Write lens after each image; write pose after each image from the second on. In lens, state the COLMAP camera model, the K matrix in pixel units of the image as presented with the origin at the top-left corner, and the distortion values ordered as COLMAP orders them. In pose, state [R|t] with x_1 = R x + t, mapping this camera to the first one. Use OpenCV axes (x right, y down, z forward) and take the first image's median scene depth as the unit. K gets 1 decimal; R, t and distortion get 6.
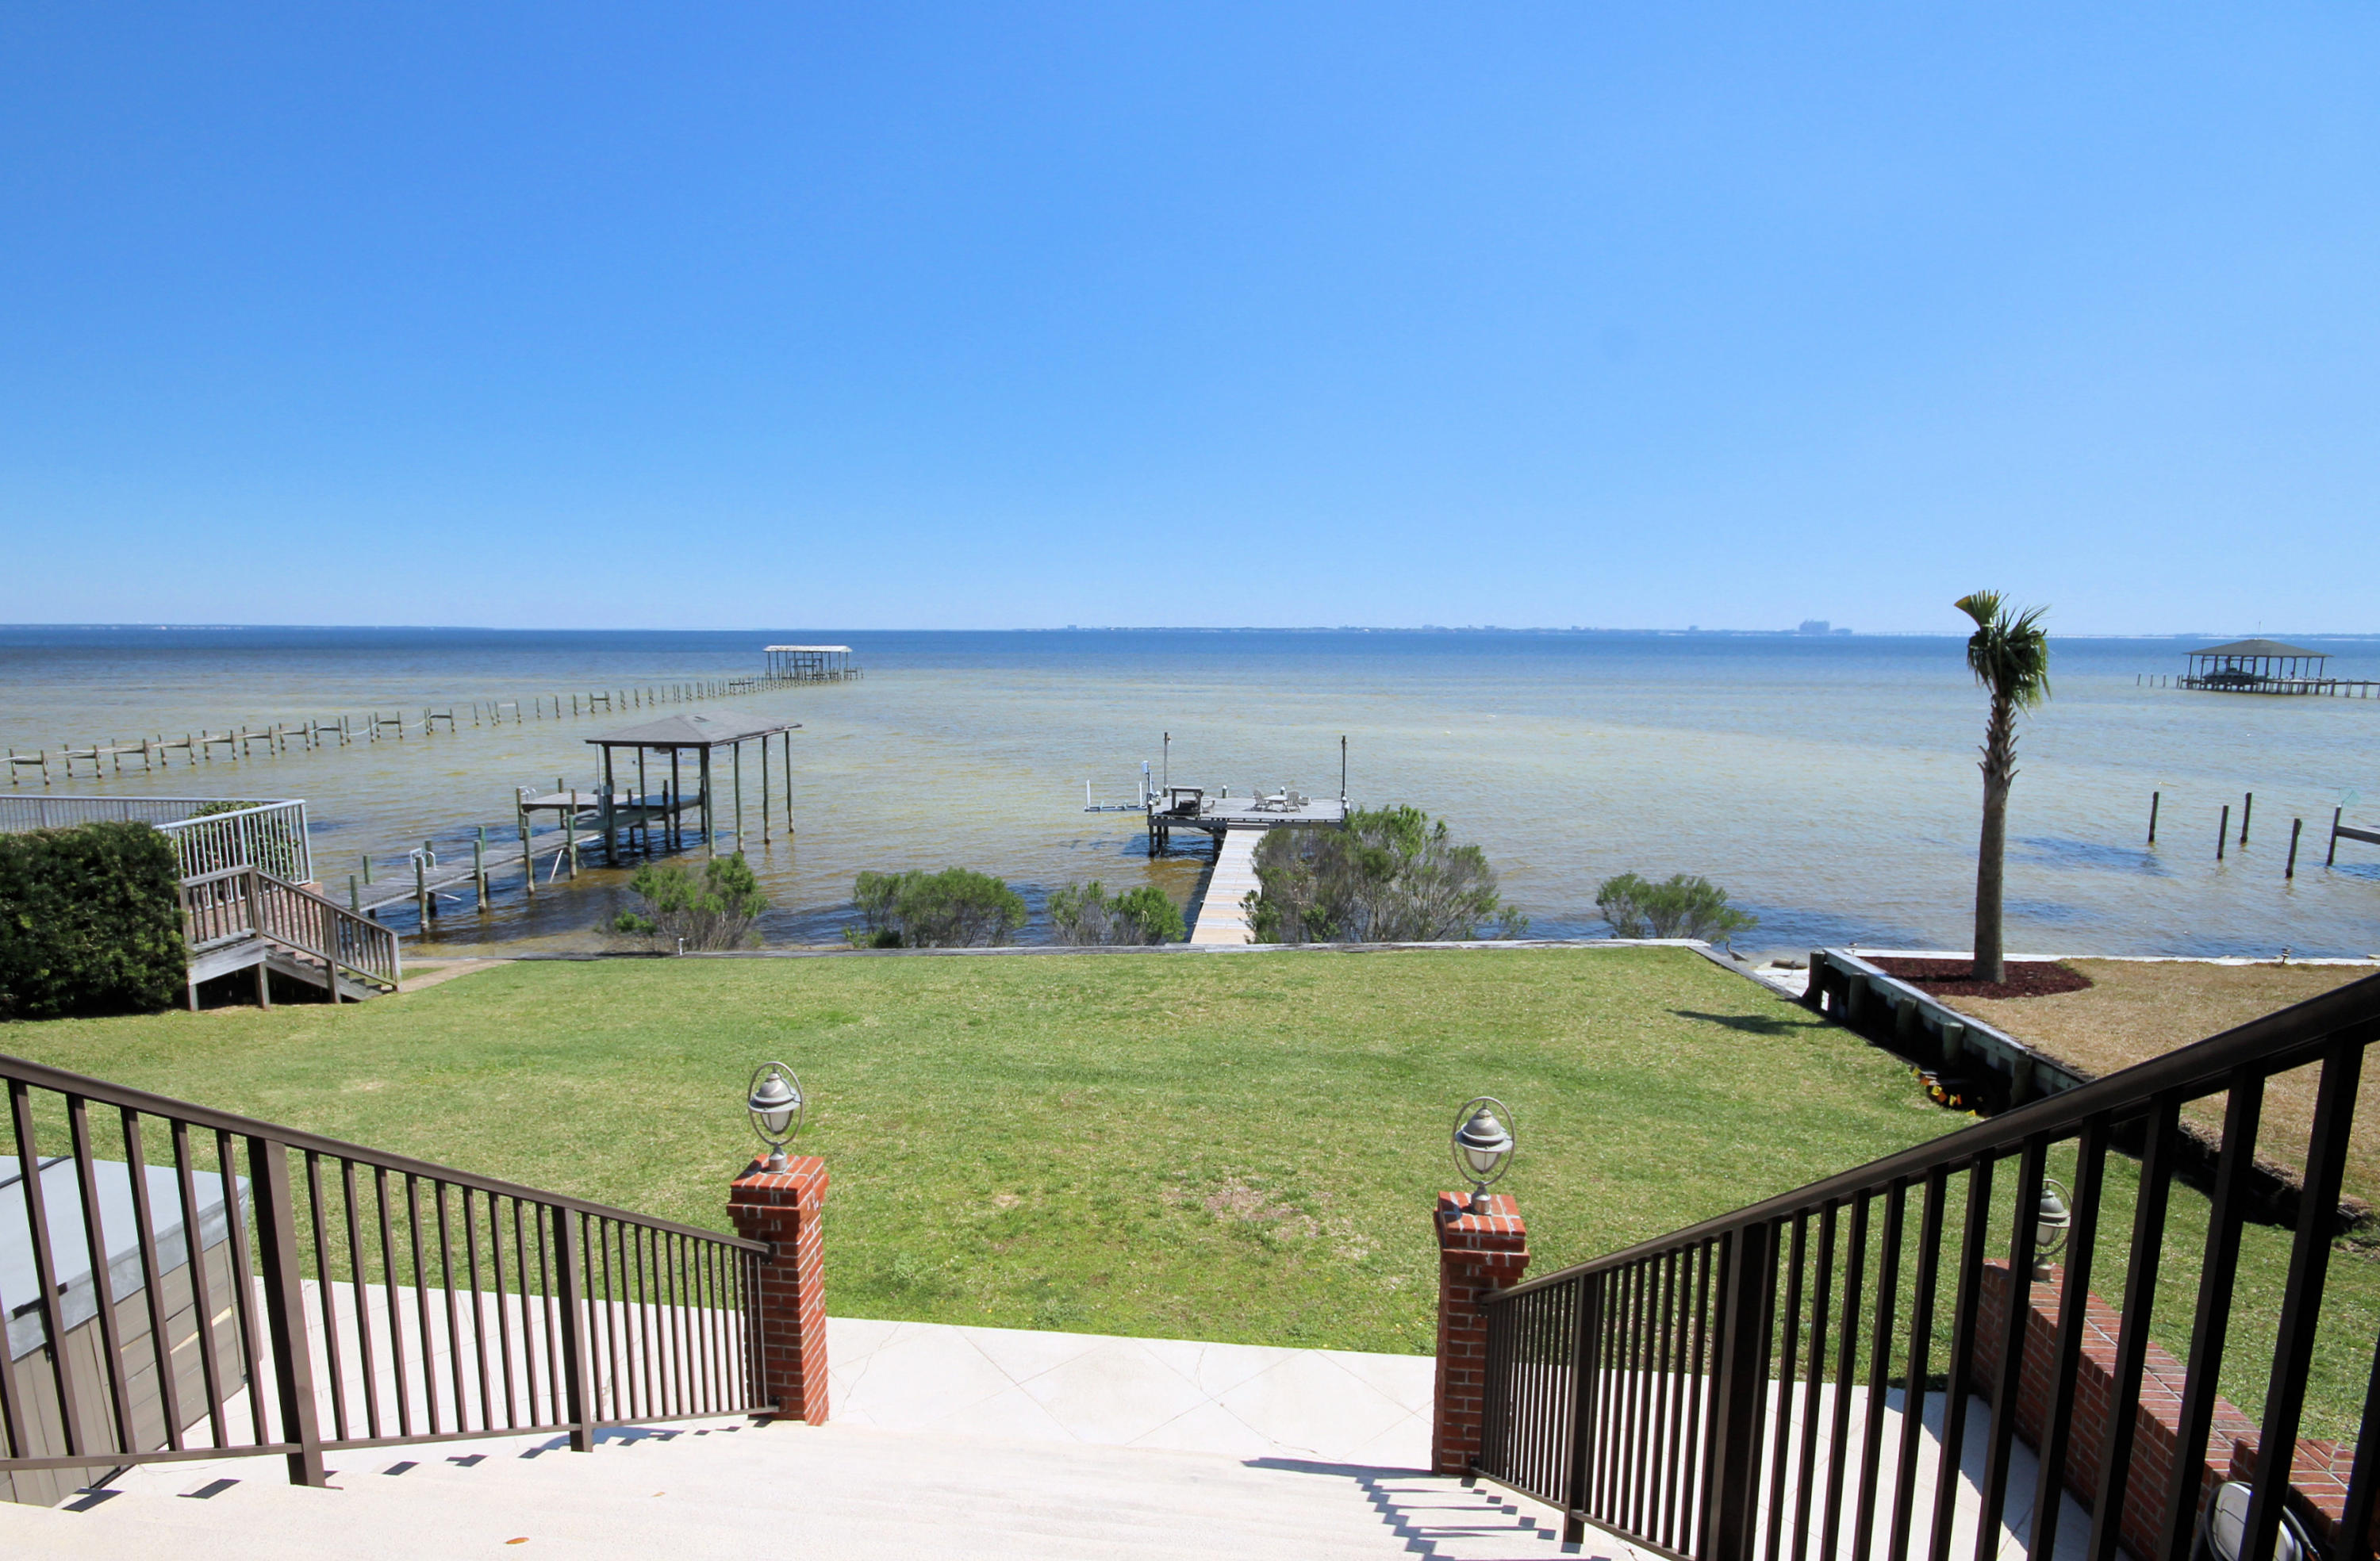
lens RADIAL K [[1166.5, 0, 1151.0], [0, 1166.5, 804.7], [0, 0, 1]] dist [-0.001123, -0.000883]
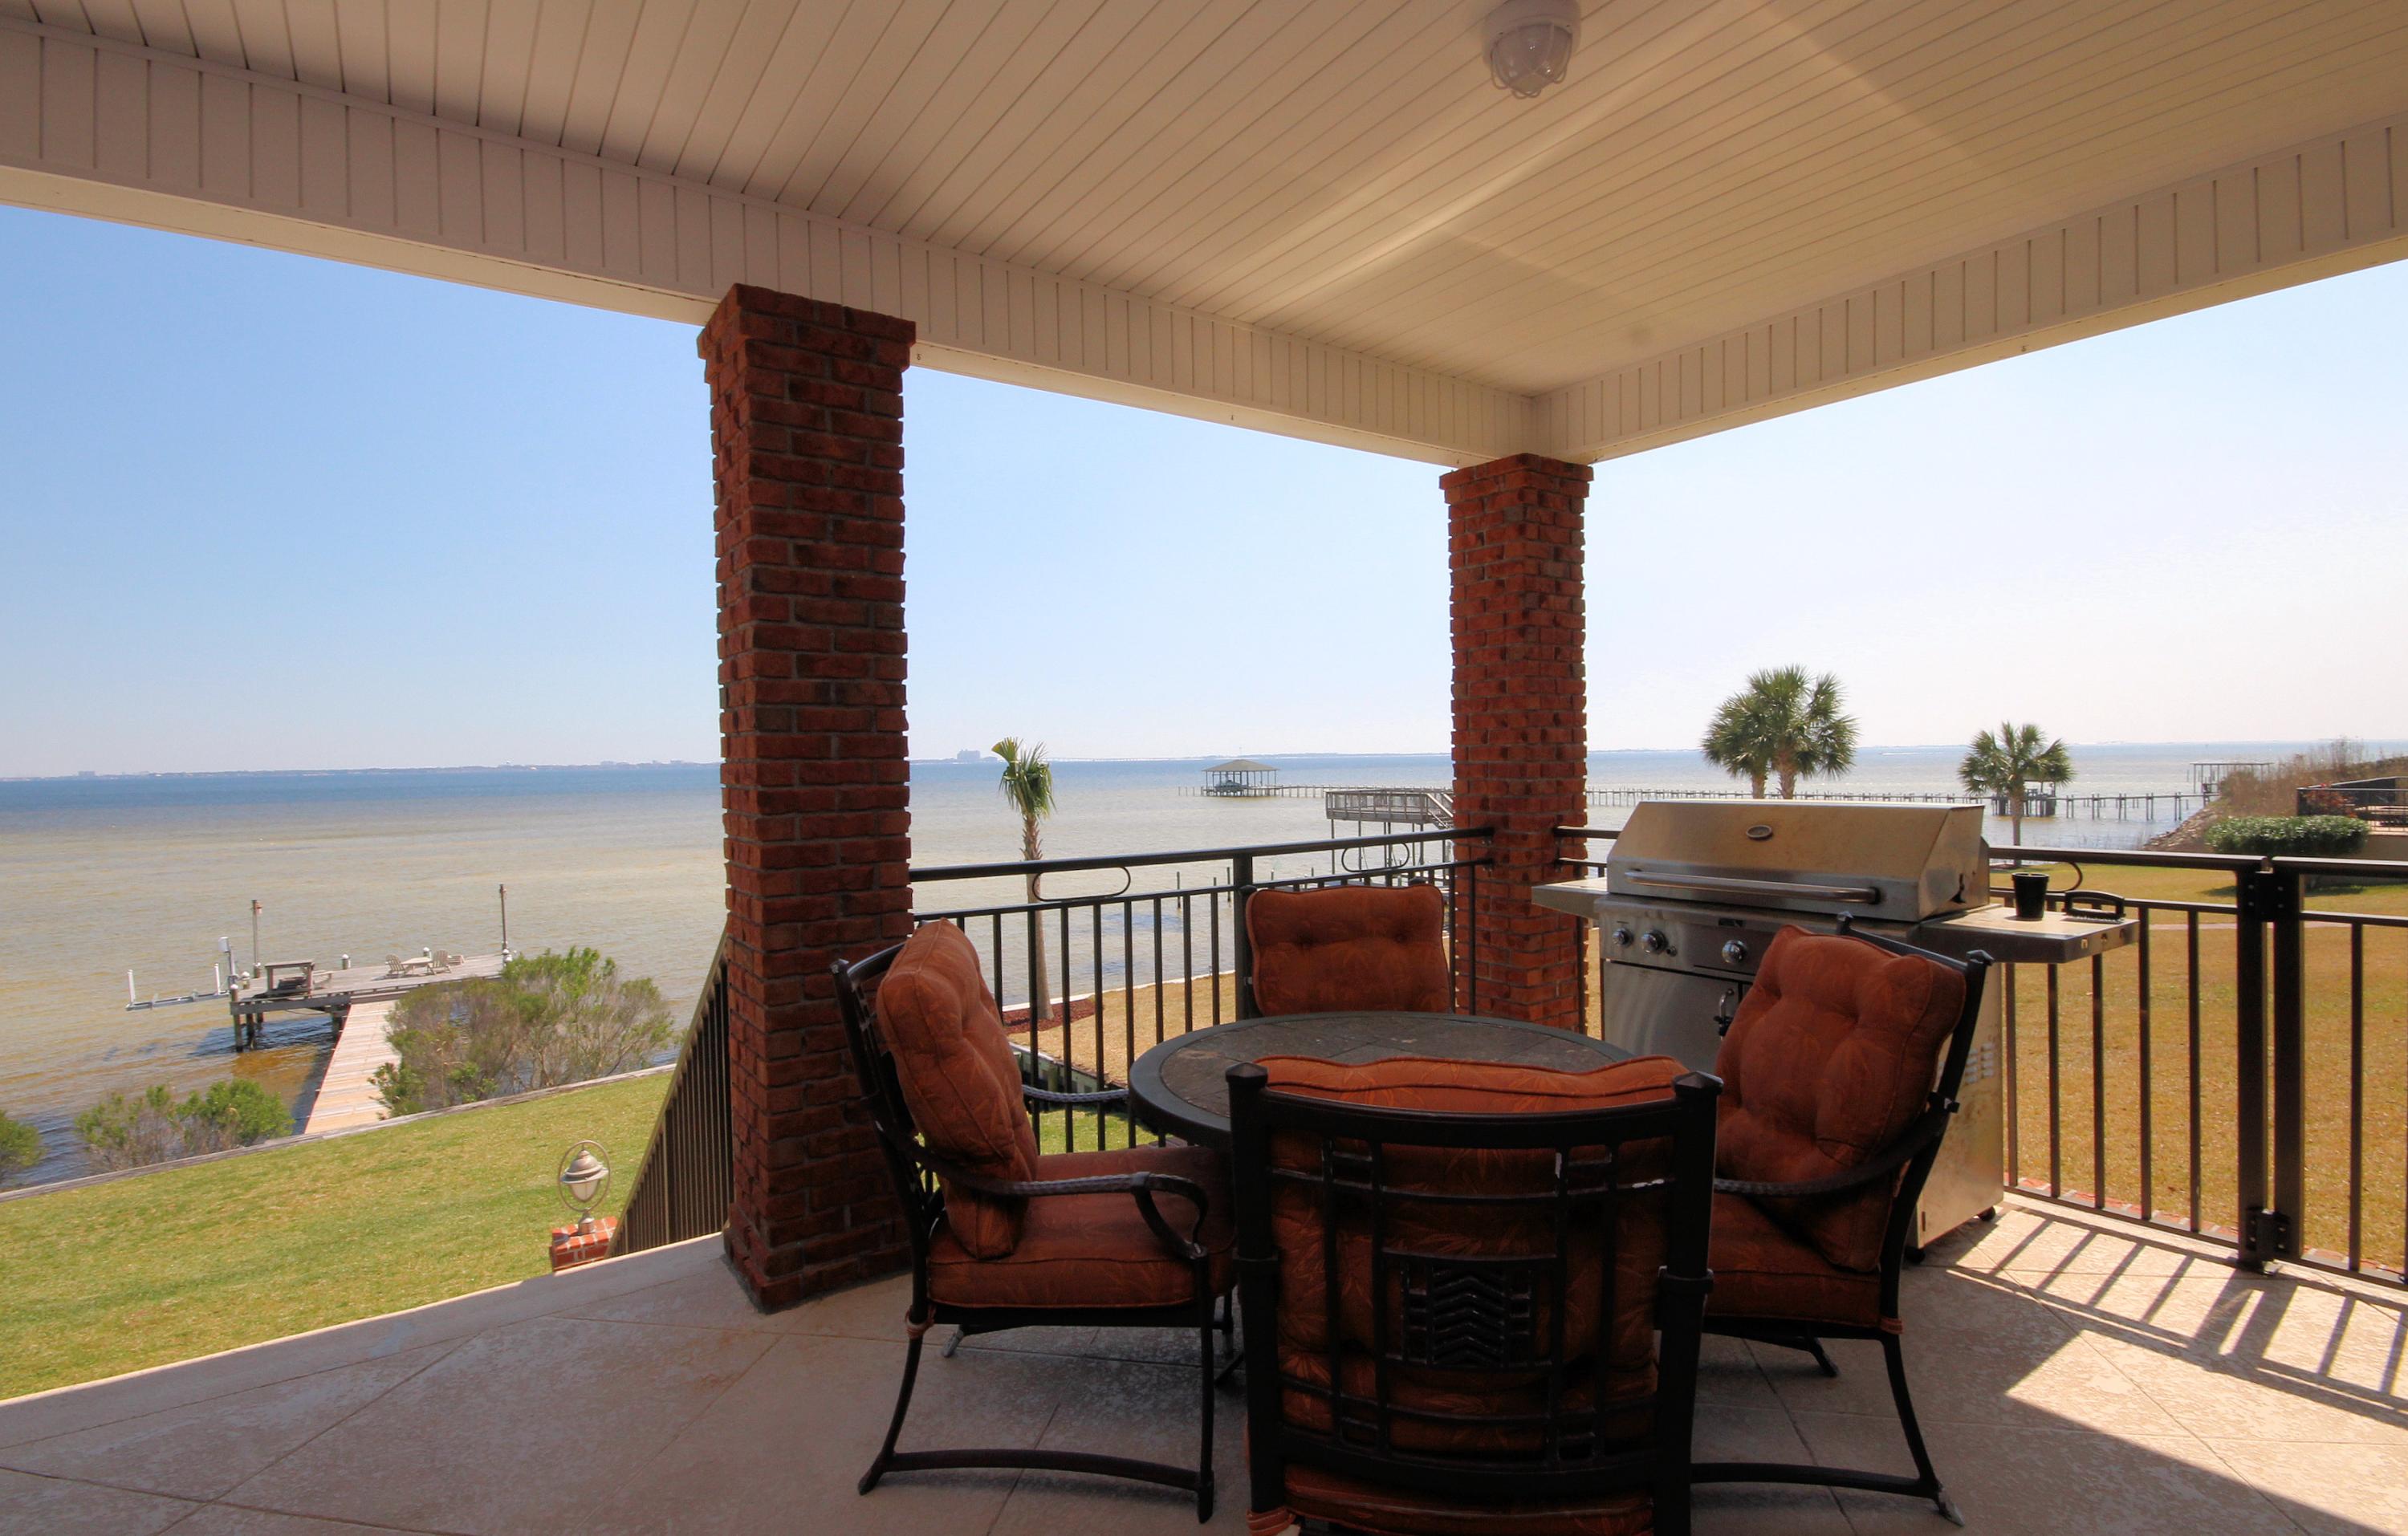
lens RADIAL K [[1134.0, 0, 1202.4], [0, 1134.0, 780.0], [0, 0, 1]] dist [-0.000968, -0.005869]
pose [[0.755587, -0.031141, 0.654308, -0.002204], [0.117677, 0.989072, -0.088819, 0.009762], [-0.644392, 0.144107, 0.750994, -0.107890]]
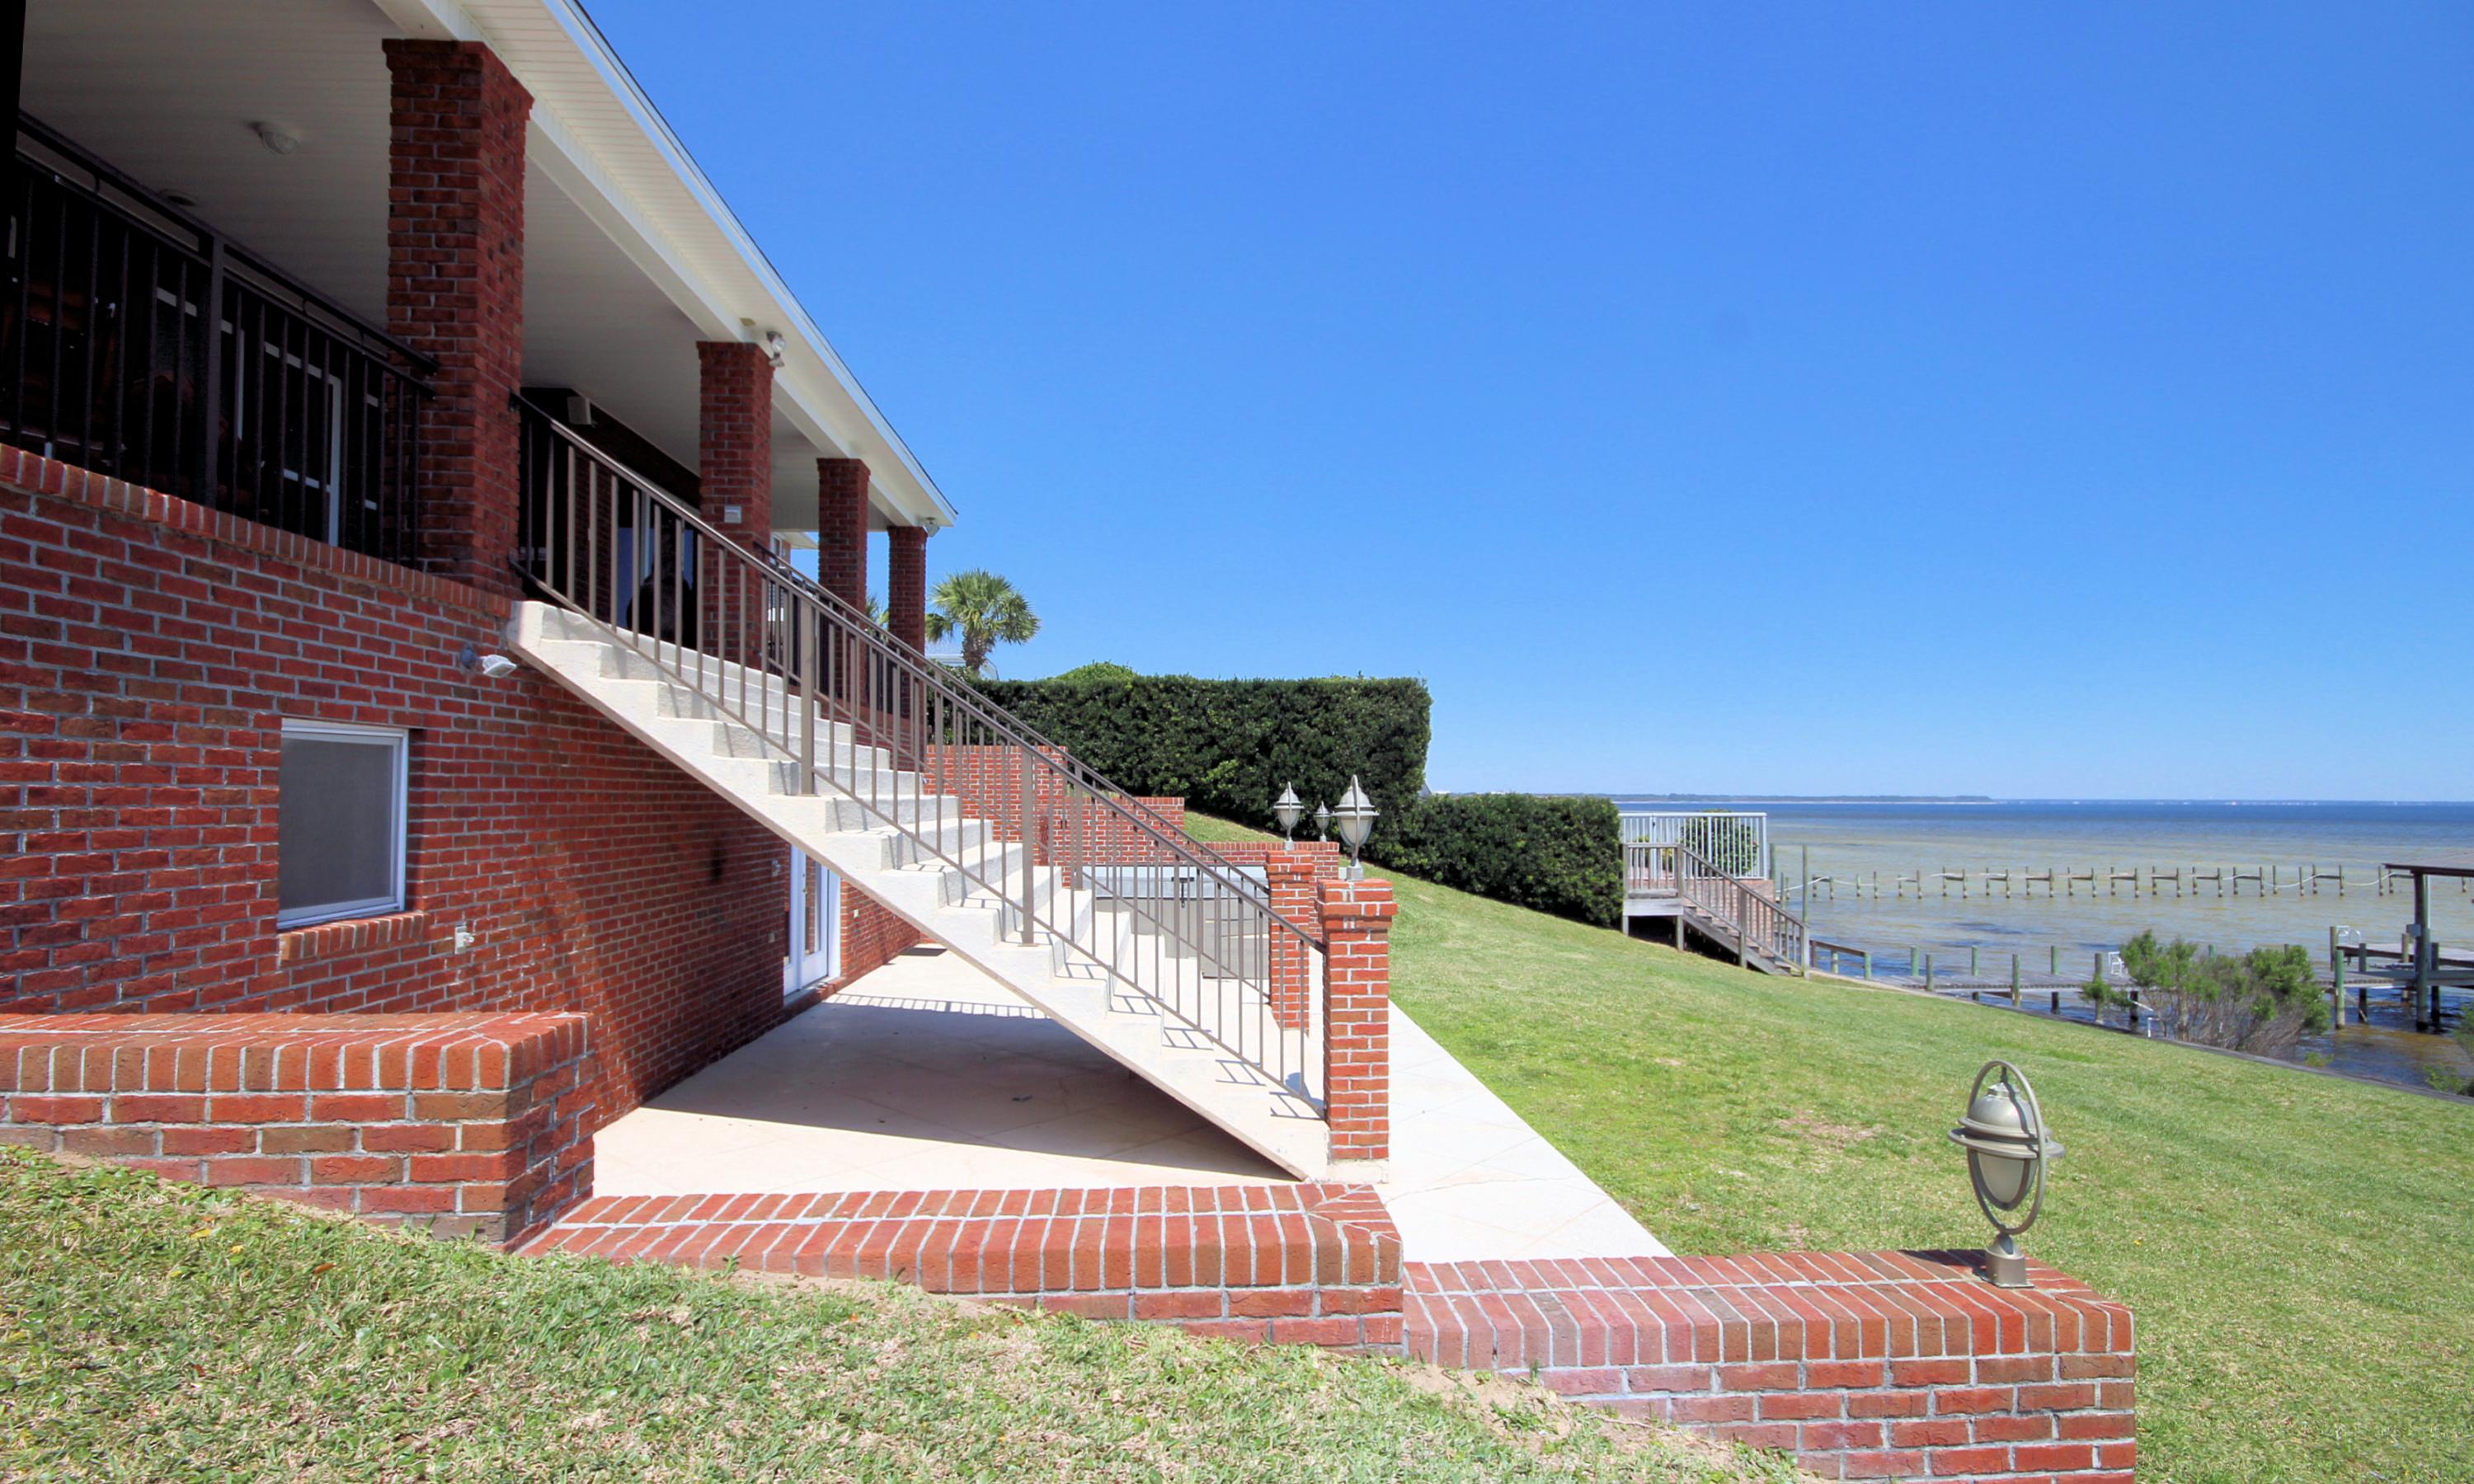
lens RADIAL K [[1177.9, 0, 1248.1], [0, 1177.9, 788.4], [0, 0, 1]] dist [-0.006291, 0.000076]
pose [[0.169548, -0.014456, -0.985416, 0.314153], [-0.148503, 0.988101, -0.040046, 0.073238], [0.974269, 0.153127, 0.165384, 0.160698]]
